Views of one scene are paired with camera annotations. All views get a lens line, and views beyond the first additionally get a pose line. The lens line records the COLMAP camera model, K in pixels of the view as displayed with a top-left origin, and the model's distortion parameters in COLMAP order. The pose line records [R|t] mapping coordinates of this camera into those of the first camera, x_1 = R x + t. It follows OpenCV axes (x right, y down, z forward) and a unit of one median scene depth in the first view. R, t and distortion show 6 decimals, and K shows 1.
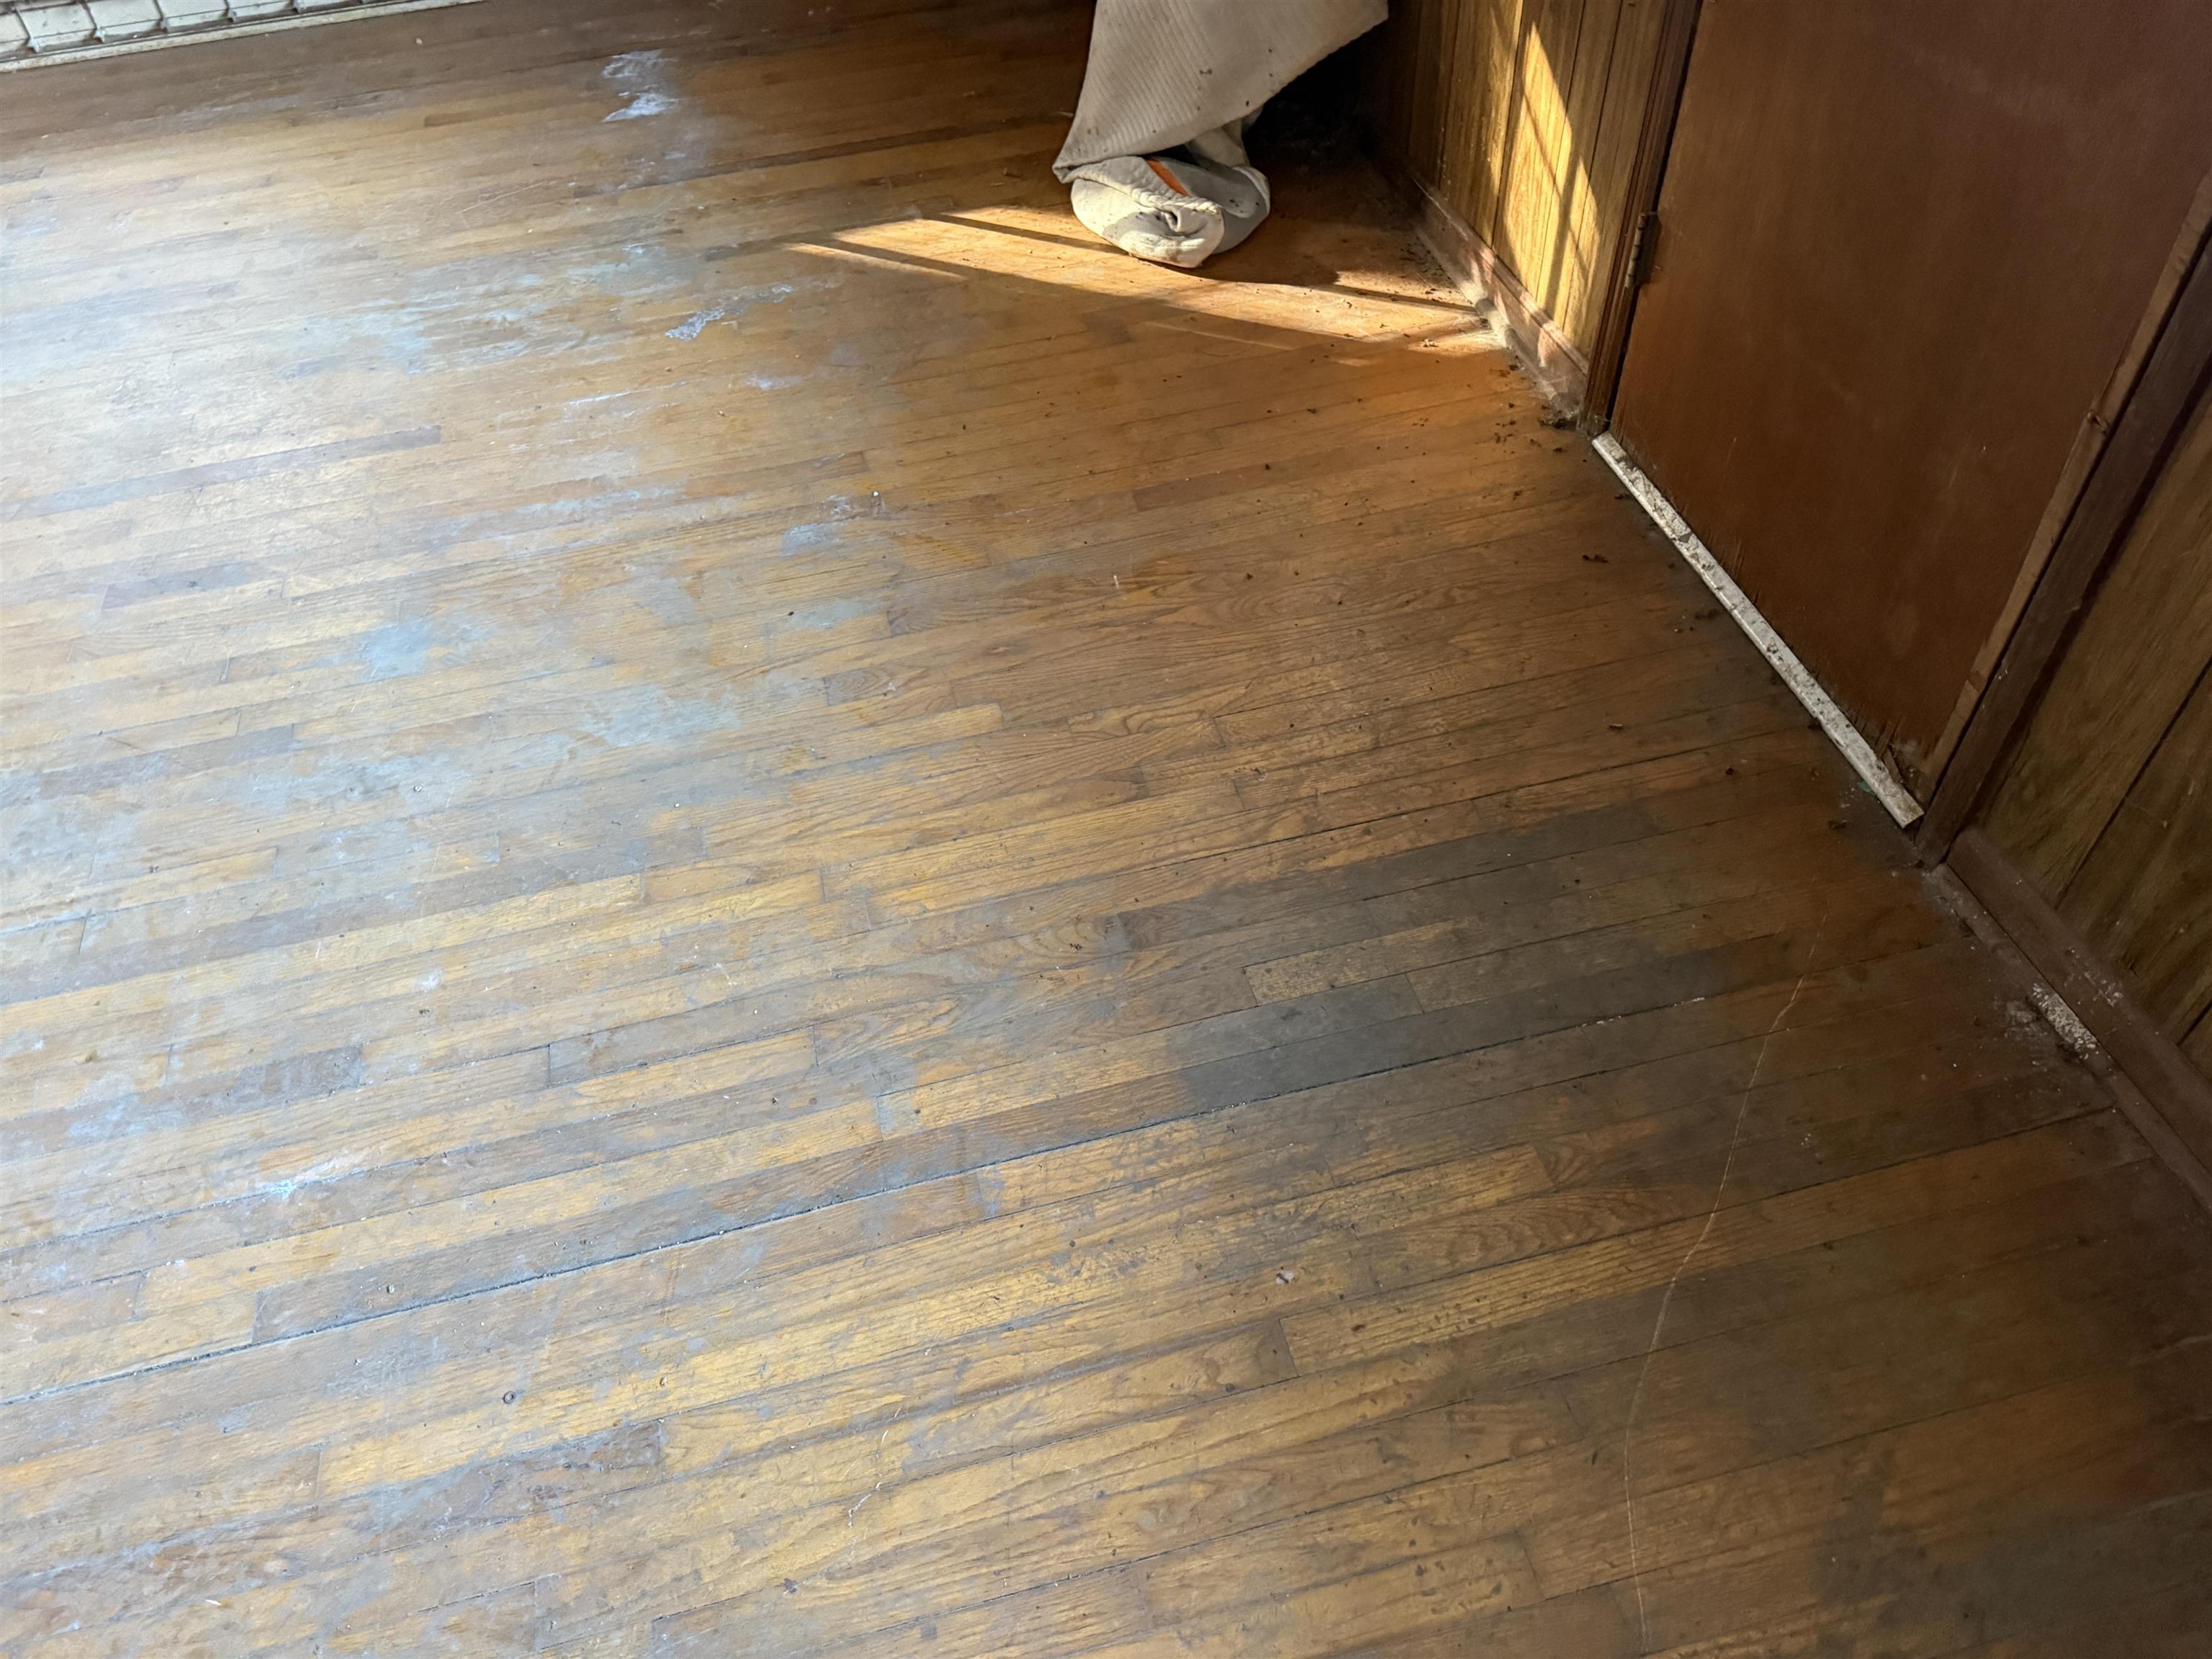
lens RADIAL K [[1541.9, 0, 1096.7], [0, 1541.9, 834.1], [0, 0, 1]] dist [0.063203, -0.070895]
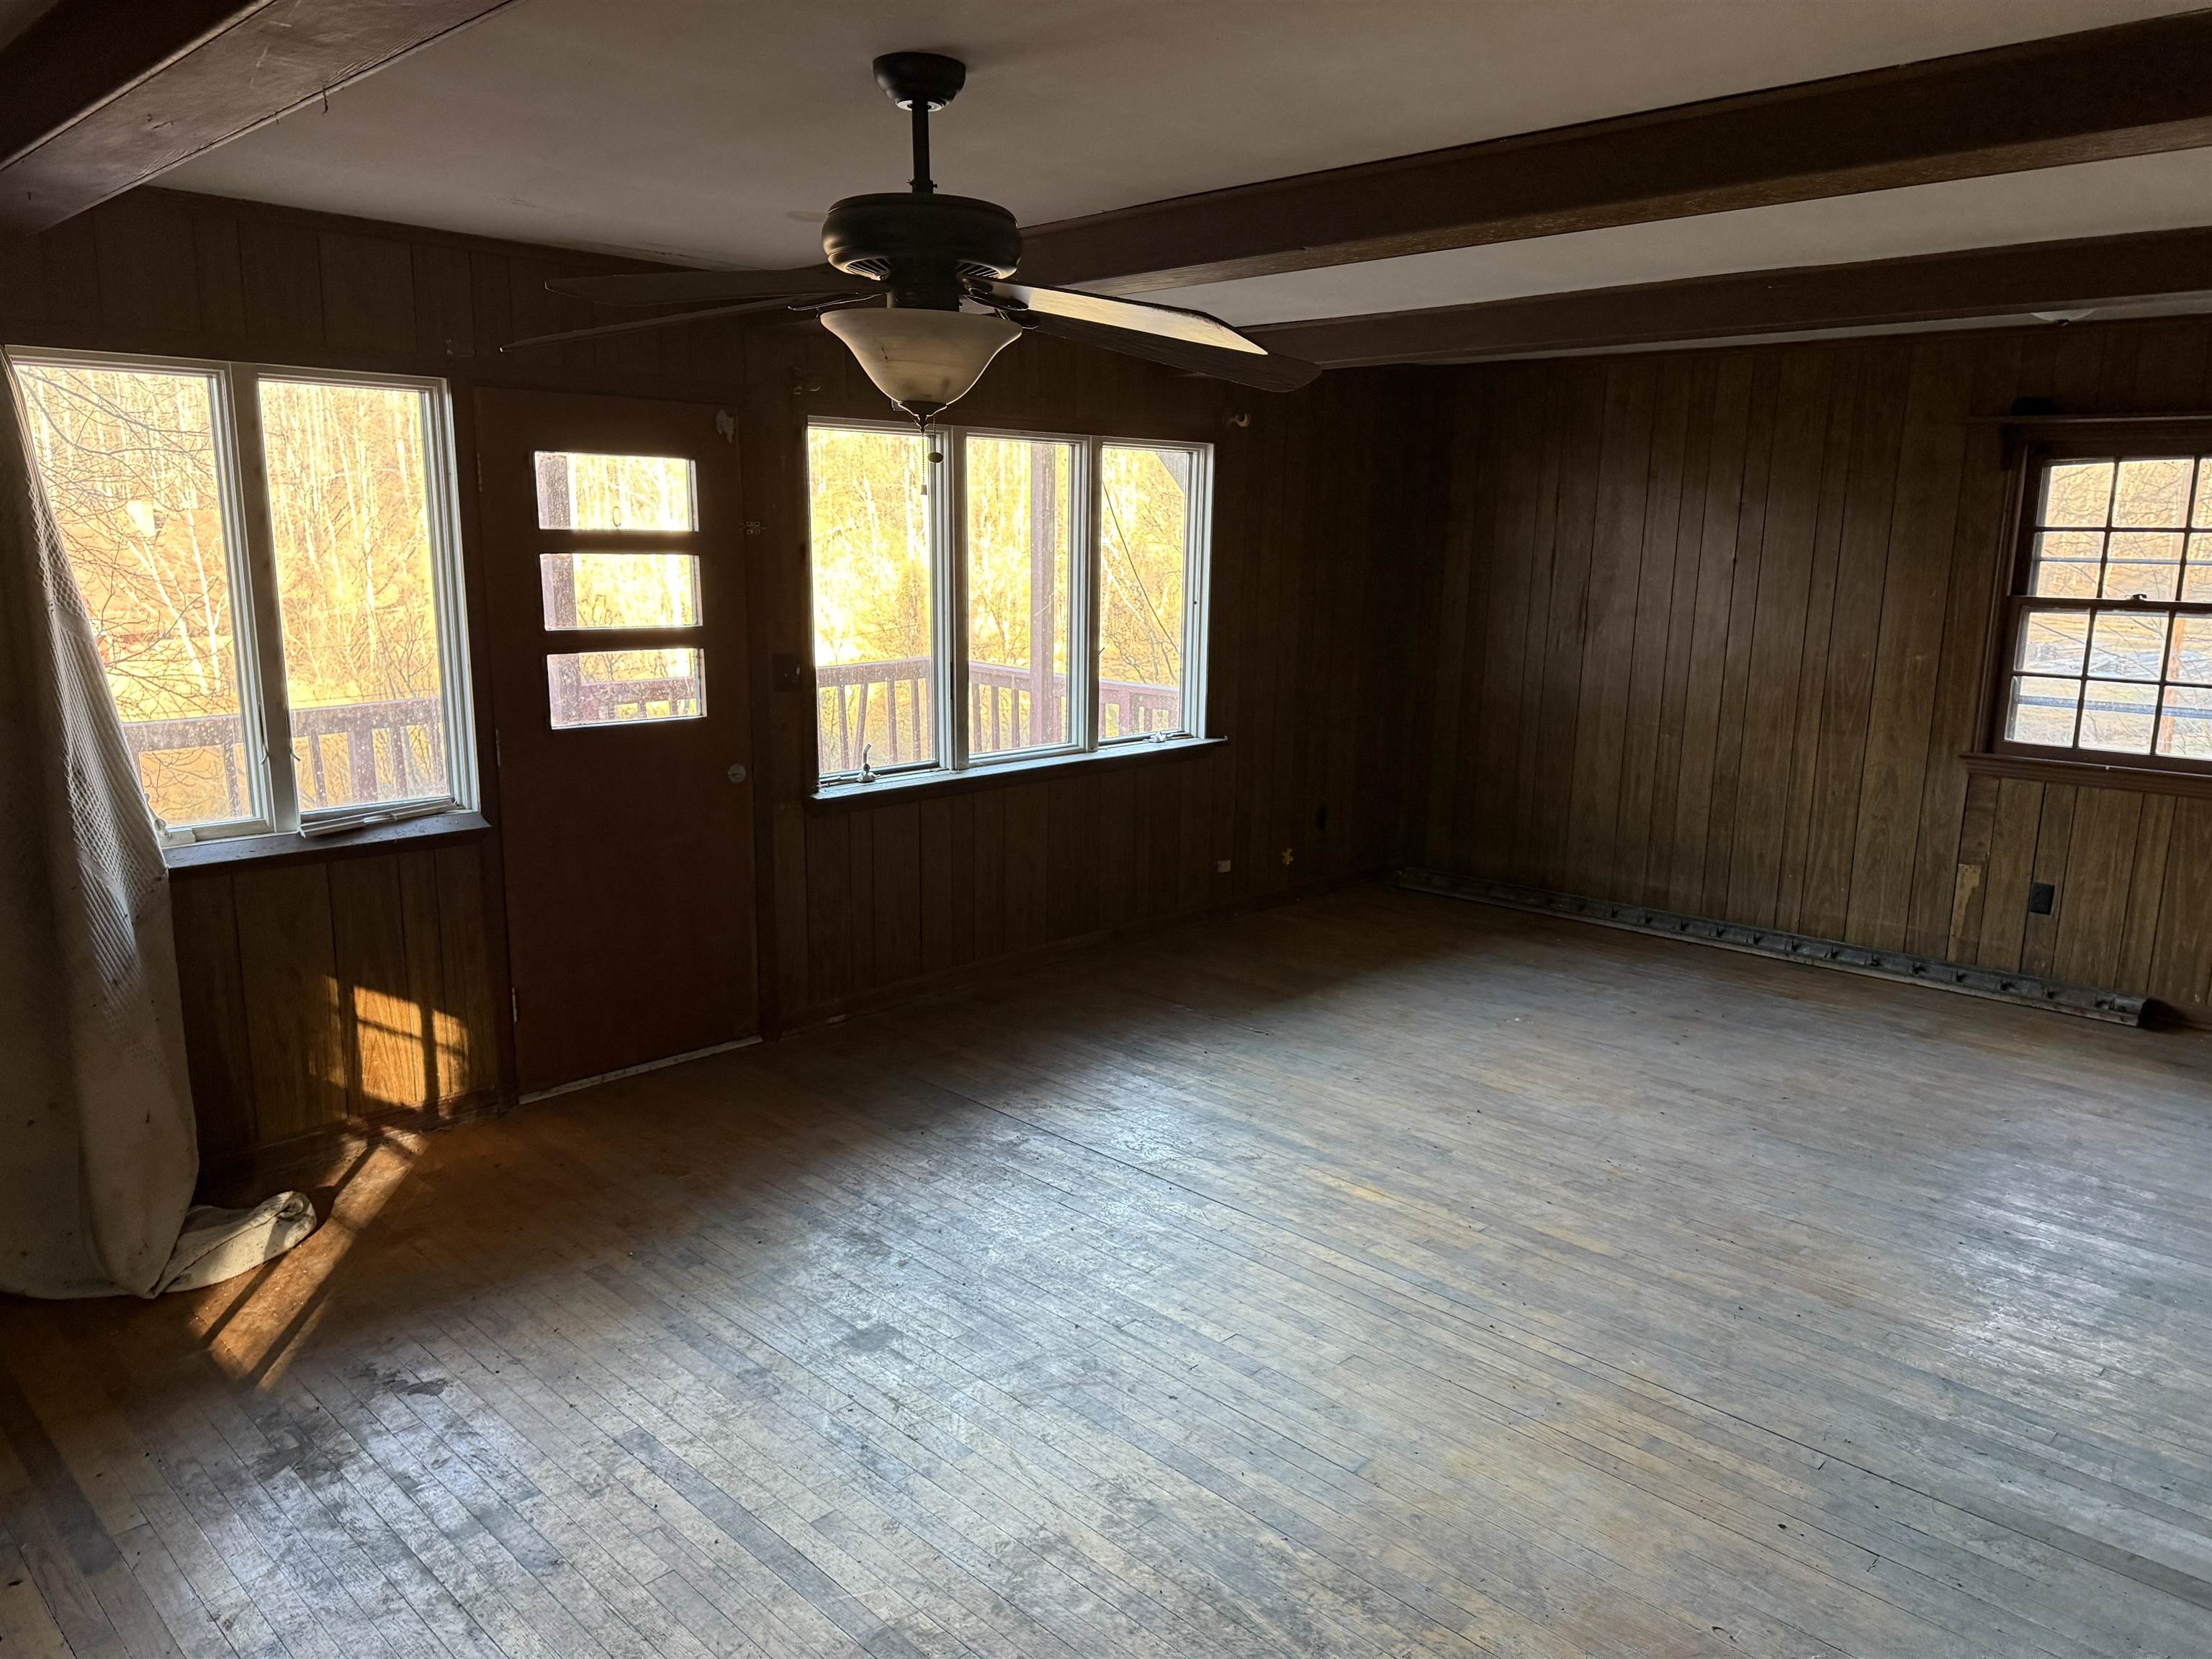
lens RADIAL K [[1541.9, 0, 1096.7], [0, 1541.9, 834.1], [0, 0, 1]] dist [0.063203, -0.070895]
pose [[-0.526837, -0.109234, 0.842918, -1.480144], [0.644962, 0.594535, 0.480157, -0.822372], [-0.553594, 0.796615, -0.242771, 0.719021]]
